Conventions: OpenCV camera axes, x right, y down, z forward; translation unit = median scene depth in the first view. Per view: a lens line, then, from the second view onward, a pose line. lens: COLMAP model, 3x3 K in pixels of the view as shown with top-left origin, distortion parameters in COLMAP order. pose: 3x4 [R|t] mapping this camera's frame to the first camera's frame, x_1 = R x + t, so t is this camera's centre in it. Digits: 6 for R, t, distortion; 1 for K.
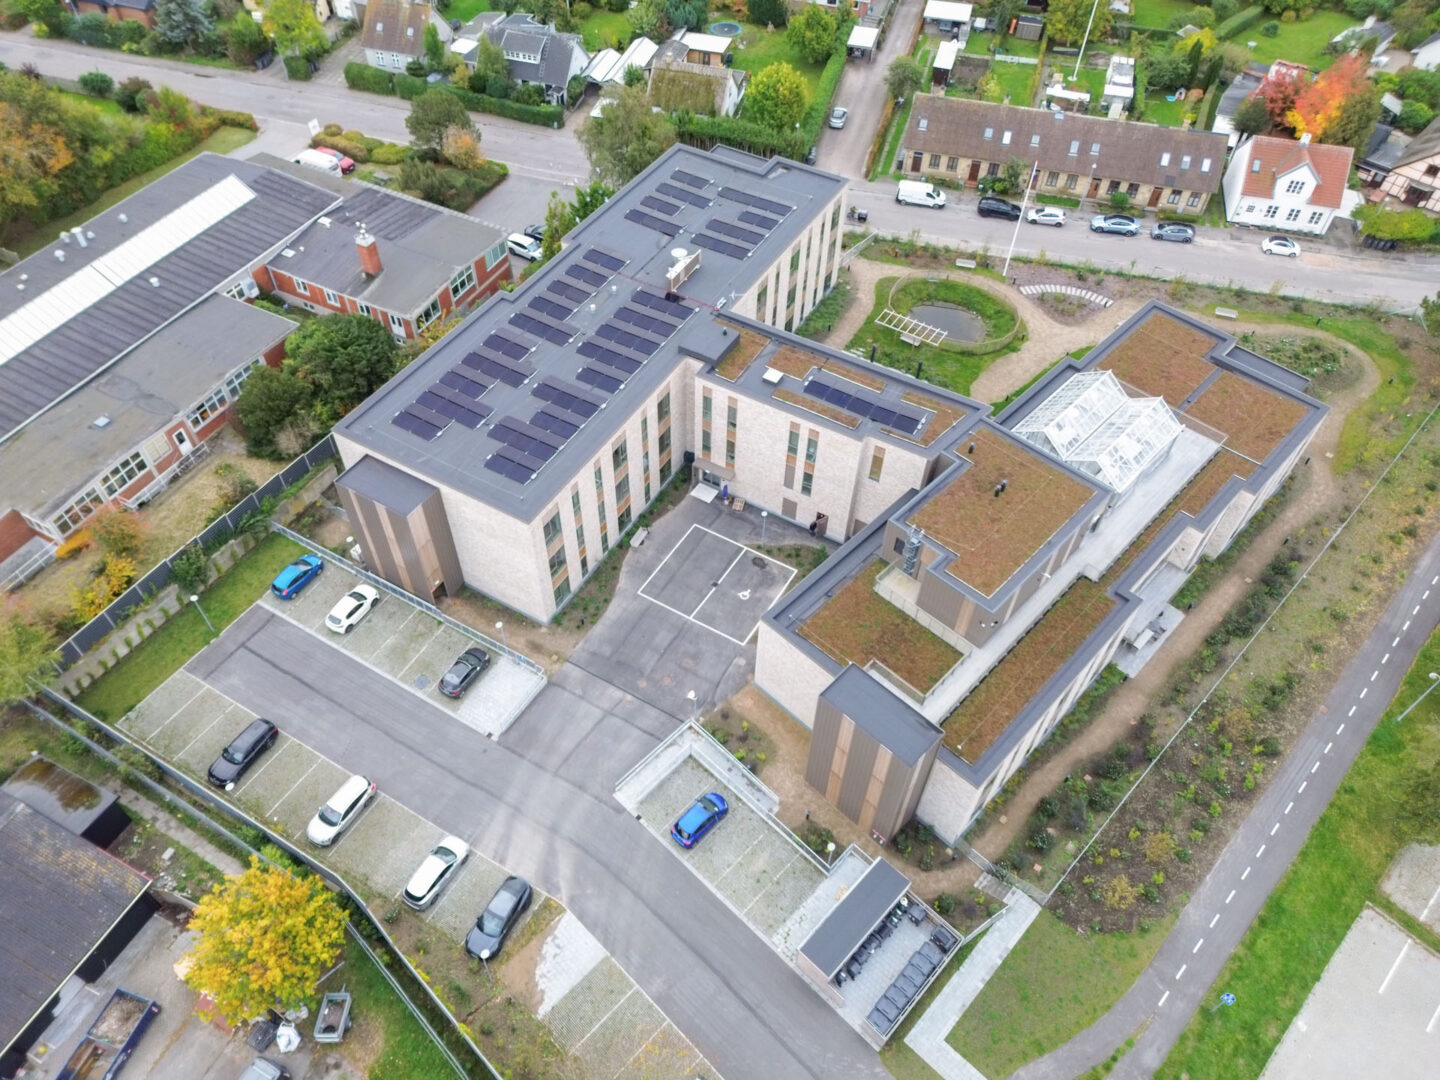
lens RADIAL K [[1010.0, 0, 709.5], [0, 1010.0, 541.1], [0, 0, 1]] dist [0.067874, -0.049766]
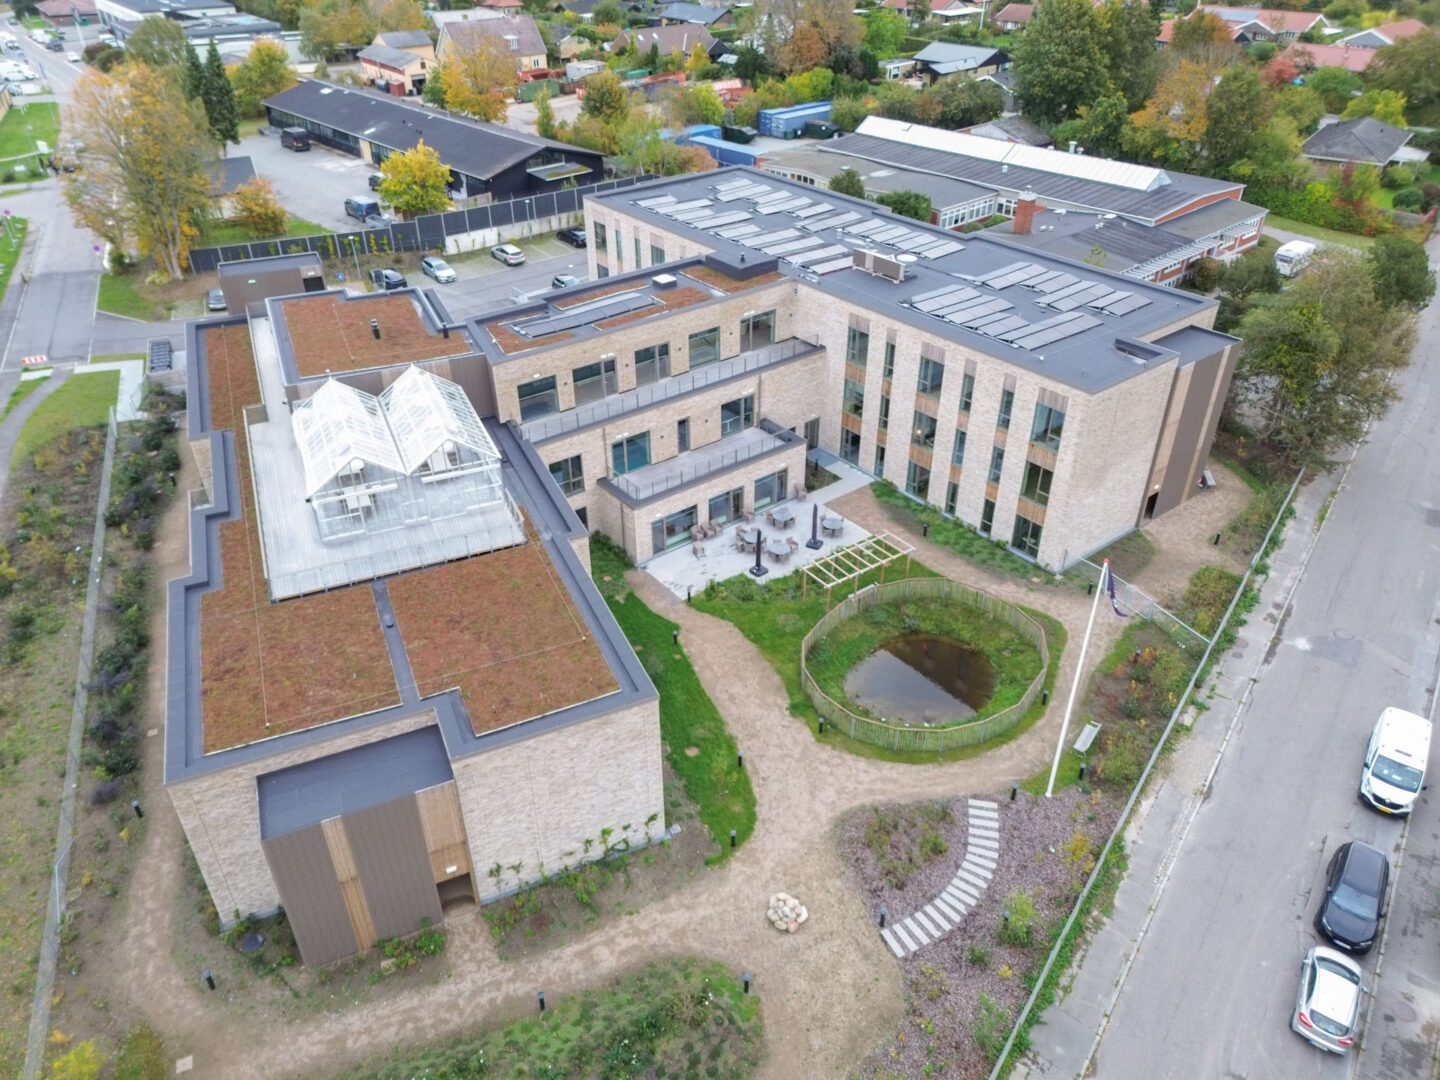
lens RADIAL K [[1010.0, 0, 709.5], [0, 1010.0, 541.1], [0, 0, 1]] dist [0.067874, -0.049766]
pose [[-0.377308, 0.495539, -0.782355, 0.913644], [-0.706063, 0.392731, 0.589268, -0.666377], [0.599260, 0.774728, 0.201702, 1.094654]]
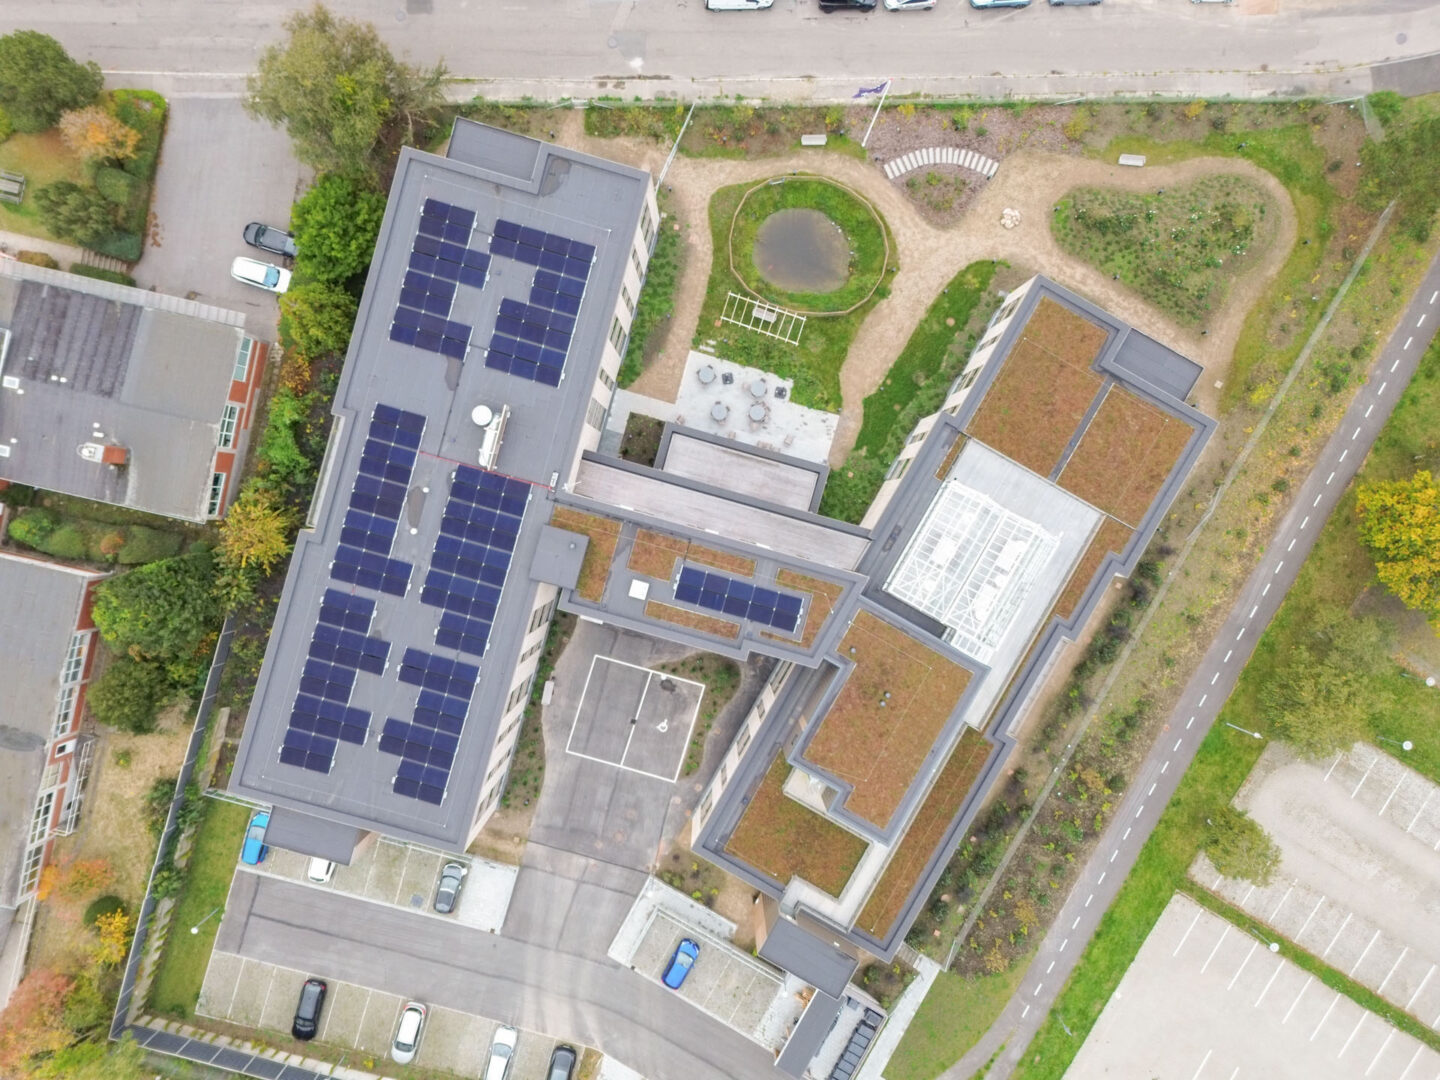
lens RADIAL K [[1010.0, 0, 709.5], [0, 1010.0, 541.1], [0, 0, 1]] dist [0.067874, -0.049766]
pose [[0.968098, -0.249560, -0.022505, 0.169689], [0.200534, 0.717788, 0.666758, -0.864956], [-0.150242, -0.650000, 0.744934, 0.343626]]
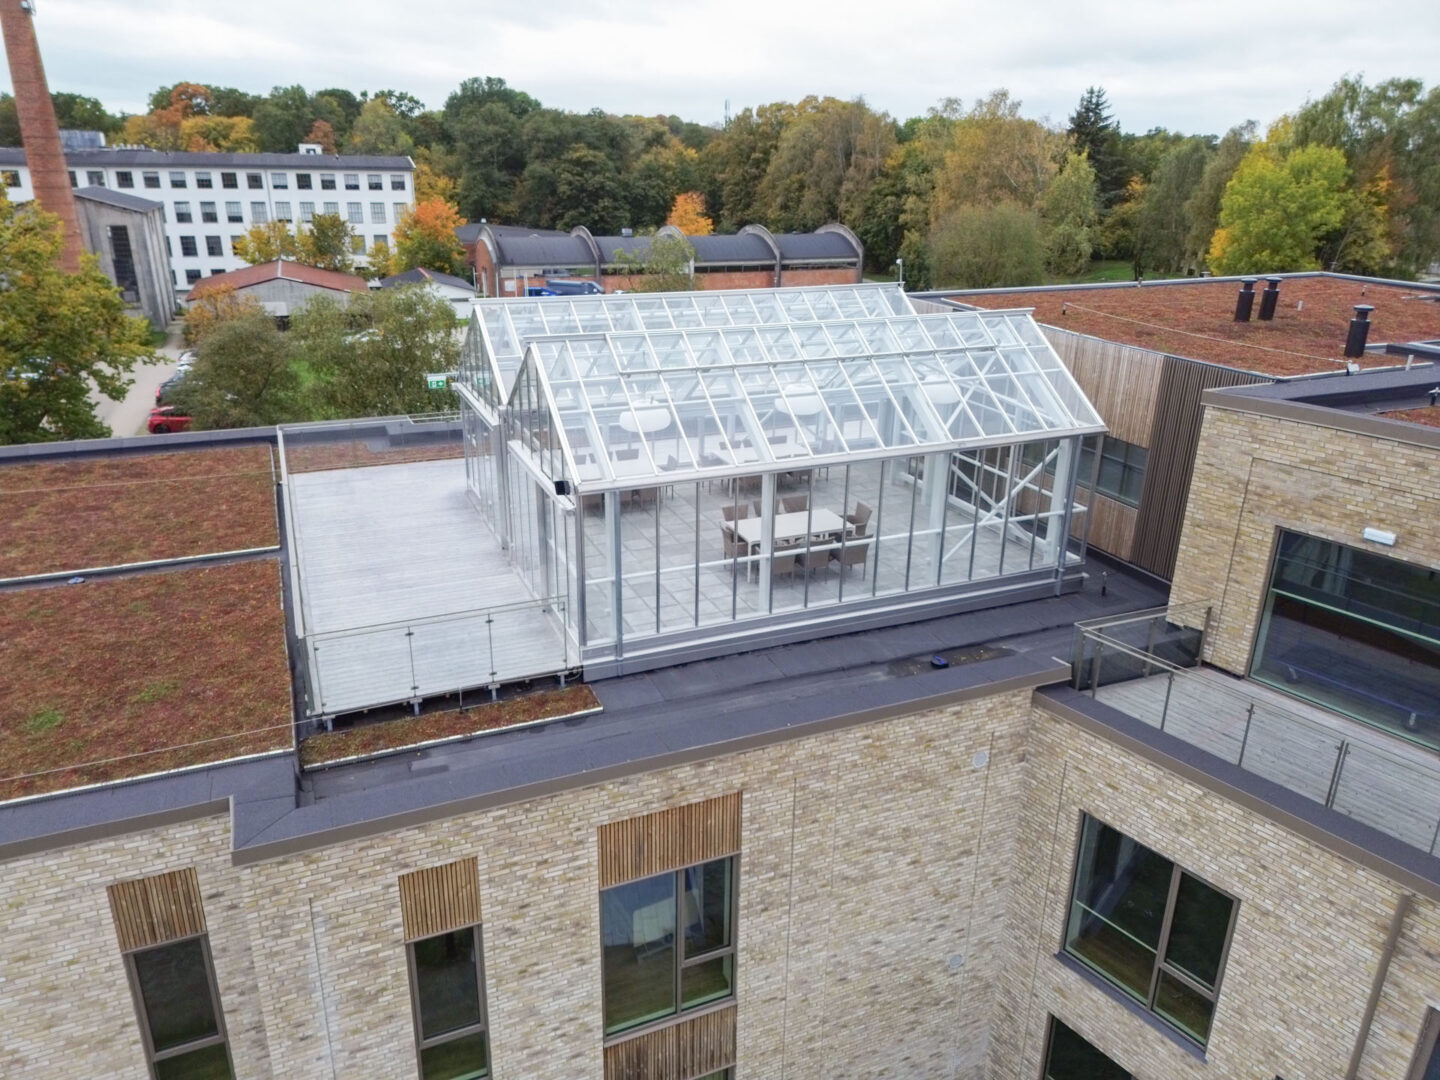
lens RADIAL K [[1010.0, 0, 709.5], [0, 1010.0, 541.1], [0, 0, 1]] dist [0.067874, -0.049766]
pose [[-0.919934, -0.163535, 0.356338, 0.305924], [0.282426, 0.354001, 0.891582, -0.340491], [-0.271949, 0.920836, -0.279471, 1.159957]]
